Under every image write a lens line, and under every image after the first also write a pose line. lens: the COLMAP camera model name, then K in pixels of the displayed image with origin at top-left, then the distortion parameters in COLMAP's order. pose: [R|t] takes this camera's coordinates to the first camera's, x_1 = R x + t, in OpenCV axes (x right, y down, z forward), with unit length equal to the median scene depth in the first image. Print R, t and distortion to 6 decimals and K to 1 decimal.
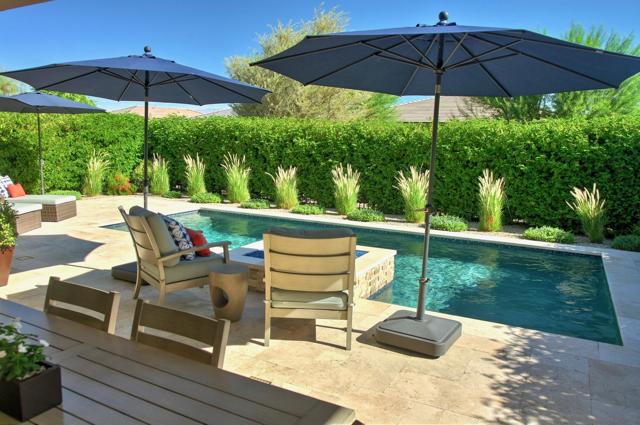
lens RADIAL K [[479.4, 0, 320.0], [0, 479.4, 212.5], [0, 0, 1]] dist [-0.076104, 0.035682]
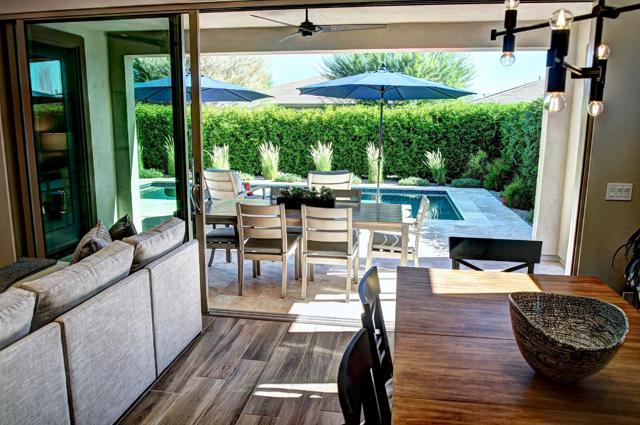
lens RADIAL K [[479.4, 0, 320.0], [0, 479.4, 212.5], [0, 0, 1]] dist [-0.076104, 0.035682]
pose [[0.947084, -0.078739, 0.311179, -0.267803], [0.064480, 0.996354, 0.055864, 0.034905], [-0.314443, -0.032843, 0.948708, -0.348551]]
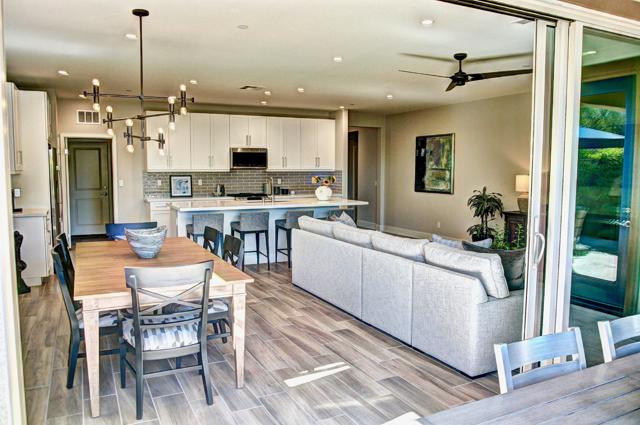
lens RADIAL K [[479.4, 0, 320.0], [0, 479.4, 212.5], [0, 0, 1]] dist [-0.076104, 0.035682]
pose [[-0.571698, 0.045405, -0.819207, 2.130299], [-0.142007, 0.977922, 0.153303, -0.279865], [0.808082, 0.203976, -0.552628, 2.678281]]
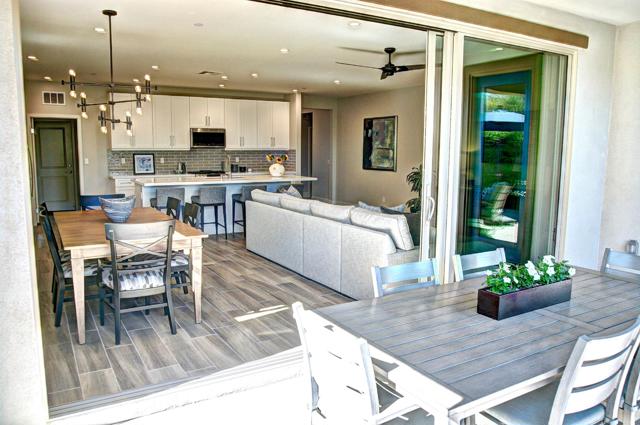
lens RADIAL K [[479.4, 0, 320.0], [0, 479.4, 212.5], [0, 0, 1]] dist [-0.076104, 0.035682]
pose [[-0.508262, 0.082576, -0.857234, 2.529007], [-0.150371, 0.971592, 0.182749, -0.324342], [0.847973, 0.221788, -0.481407, 3.112568]]
